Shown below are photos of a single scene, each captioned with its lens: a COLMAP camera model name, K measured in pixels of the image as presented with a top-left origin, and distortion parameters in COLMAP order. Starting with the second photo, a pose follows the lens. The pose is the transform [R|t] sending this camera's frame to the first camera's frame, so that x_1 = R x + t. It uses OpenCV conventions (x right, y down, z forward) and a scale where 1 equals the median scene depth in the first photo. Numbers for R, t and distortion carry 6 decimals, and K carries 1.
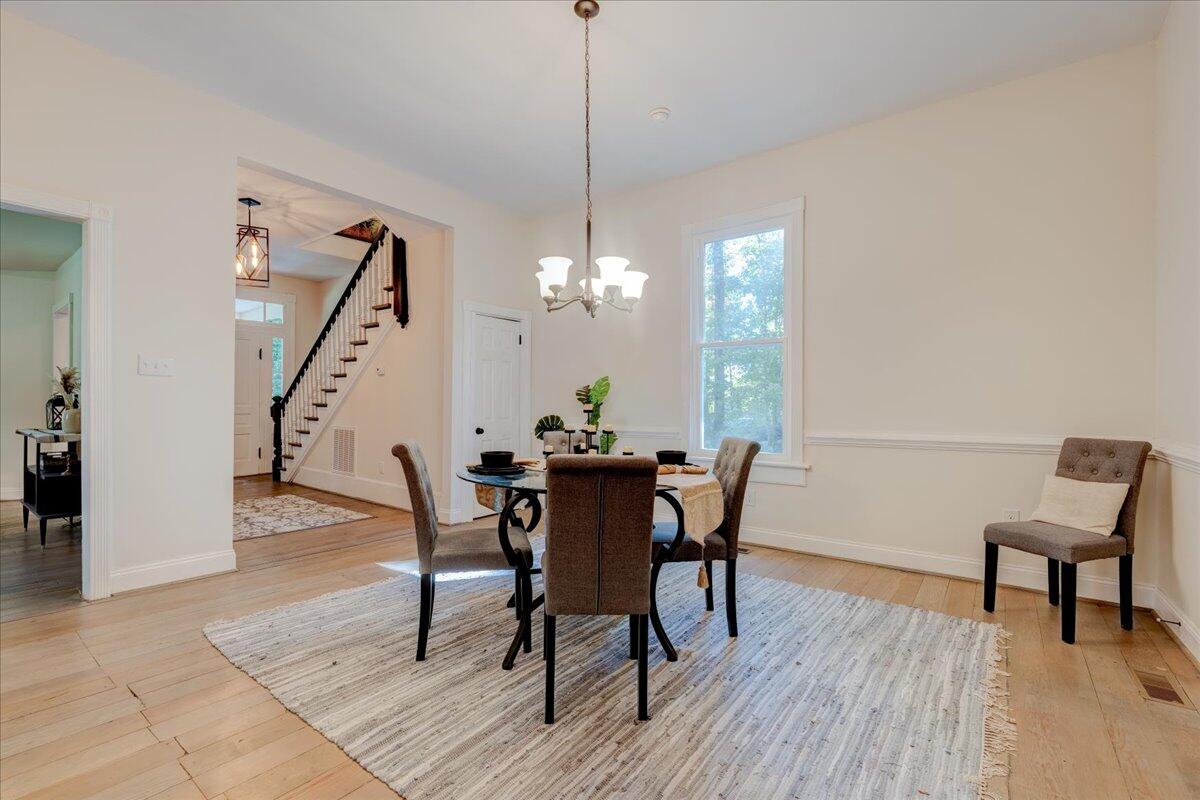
lens RADIAL K [[523.6, 0, 598.3], [0, 523.6, 408.8], [0, 0, 1]] dist [-0.002287, -0.000421]
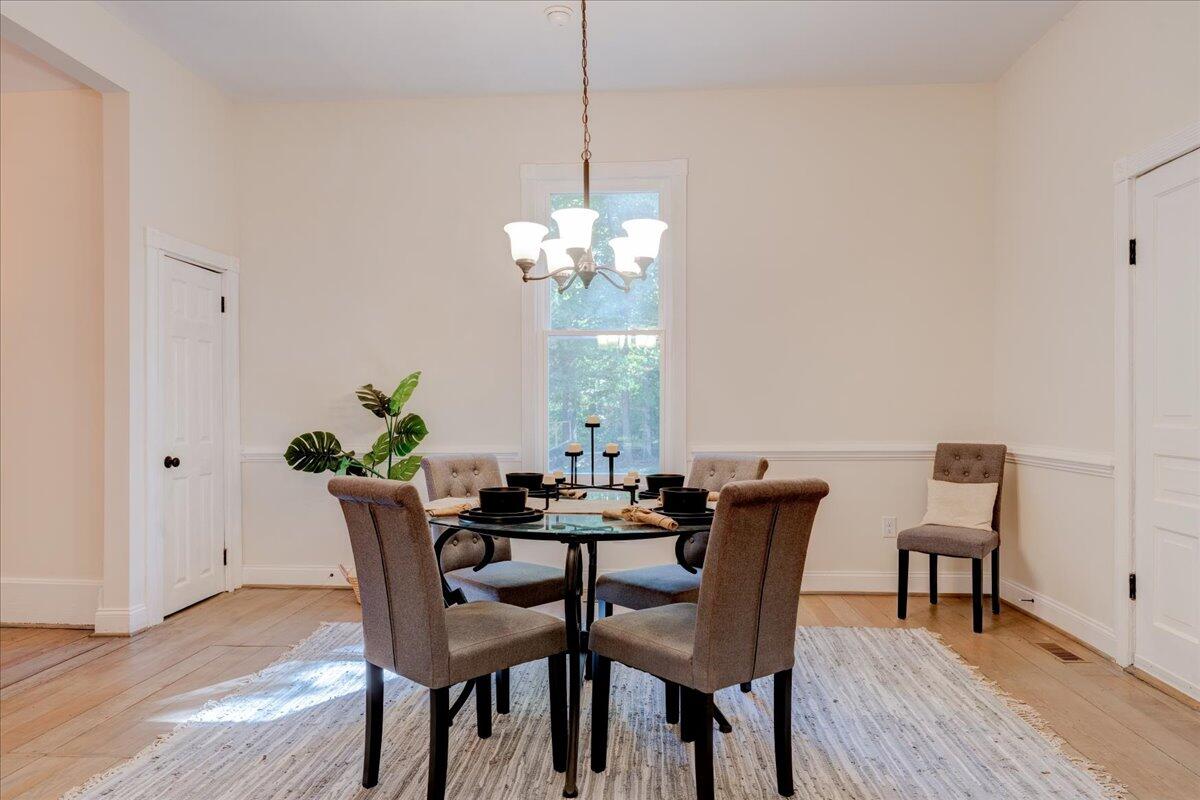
lens RADIAL K [[763.1, 0, 594.4], [0, 763.1, 426.3], [0, 0, 1]] dist [0.002711, 0.000322]
pose [[0.834596, -0.016328, 0.550621, -0.578506], [0.008885, 0.999830, 0.016181, -0.010701], [-0.550791, -0.008613, 0.834599, 0.111166]]
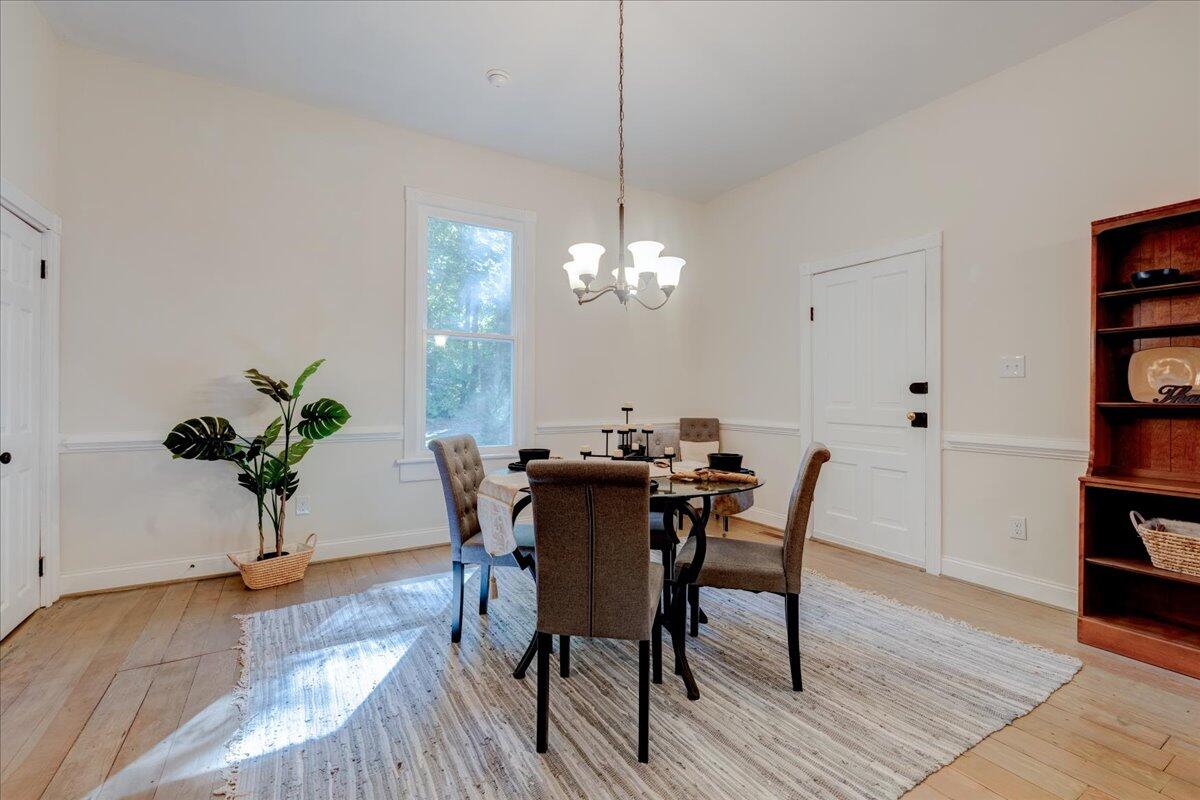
lens RADIAL K [[528.3, 0, 600.0], [0, 528.3, 400.0], [0, 0, 1]] dist [-0.003931, -0.000618]
pose [[0.368036, -0.007041, 0.929785, -0.883835], [0.002764, 0.999975, 0.006479, -0.017604], [-0.929808, 0.000185, 0.368046, 0.674441]]
